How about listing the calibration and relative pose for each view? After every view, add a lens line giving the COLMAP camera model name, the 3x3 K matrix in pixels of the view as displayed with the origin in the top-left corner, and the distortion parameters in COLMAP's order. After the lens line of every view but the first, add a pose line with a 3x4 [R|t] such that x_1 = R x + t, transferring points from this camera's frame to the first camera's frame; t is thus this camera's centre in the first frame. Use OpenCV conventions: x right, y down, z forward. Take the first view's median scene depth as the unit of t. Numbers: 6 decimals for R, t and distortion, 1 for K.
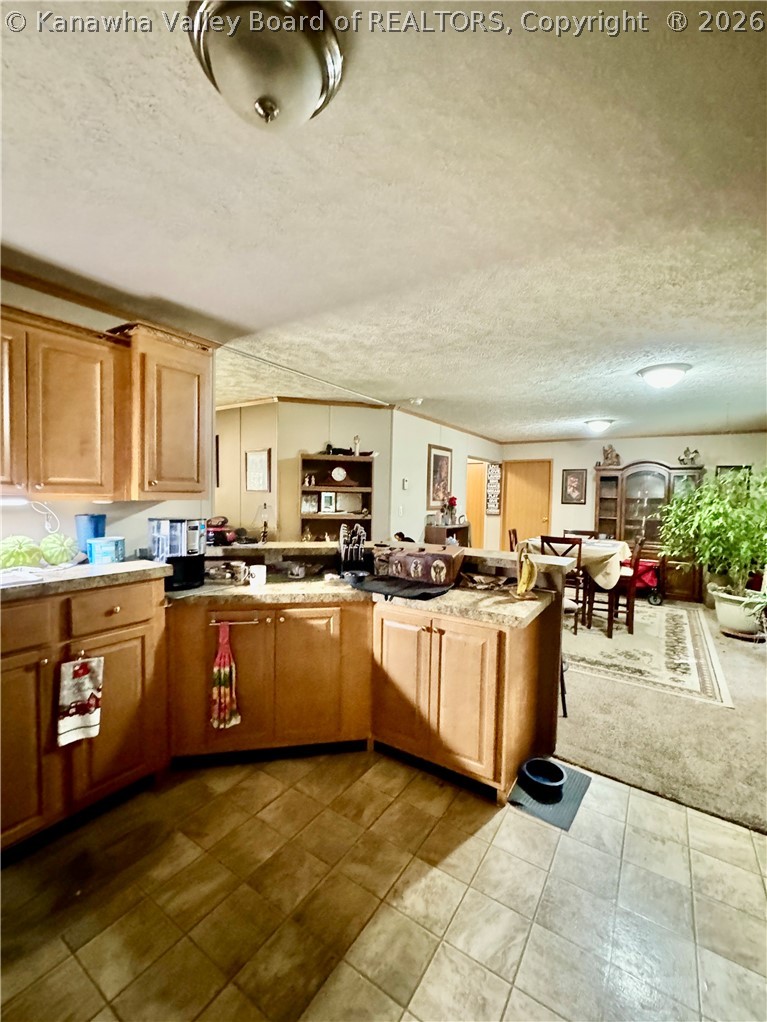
lens RADIAL K [[412.7, 0, 385.2], [0, 412.7, 508.0], [0, 0, 1]] dist [-0.002642, -0.000217]
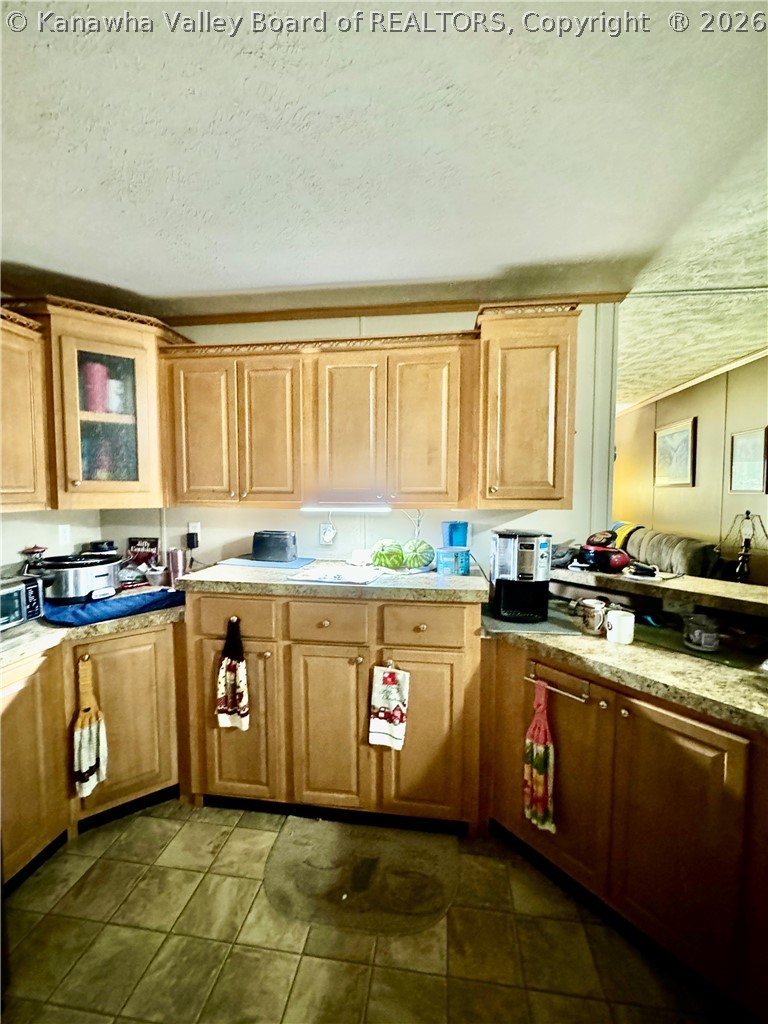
lens RADIAL K [[435.6, 0, 387.0], [0, 435.6, 512.6], [0, 0, 1]] dist [-0.001908, -0.000083]
pose [[0.440150, 0.033510, -0.897299, 0.170395], [-0.022047, 0.999405, 0.026509, -0.034501], [0.897653, 0.008114, 0.440627, 0.438294]]
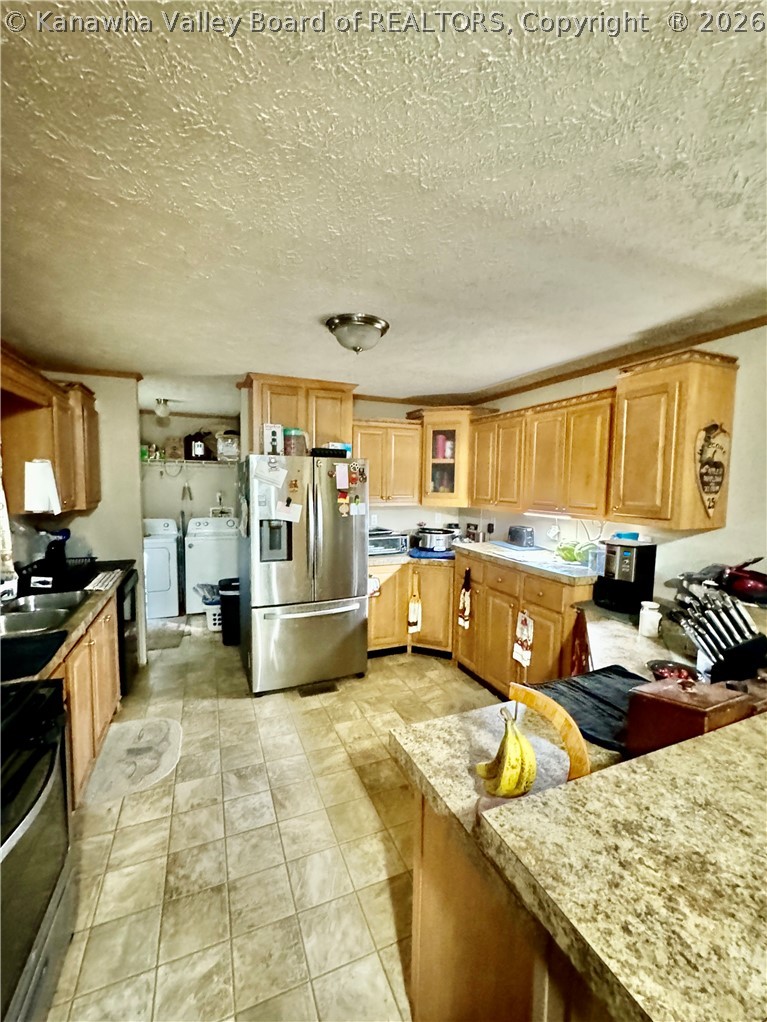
lens RADIAL K [[412.7, 0, 386.8], [0, 412.7, 513.1], [0, 0, 1]] dist [-0.002642, -0.000217]
pose [[-0.538619, 0.031780, -0.841950, 0.763555], [-0.055913, 0.995737, 0.073354, -0.100907], [0.840692, 0.086586, -0.534546, 1.158501]]
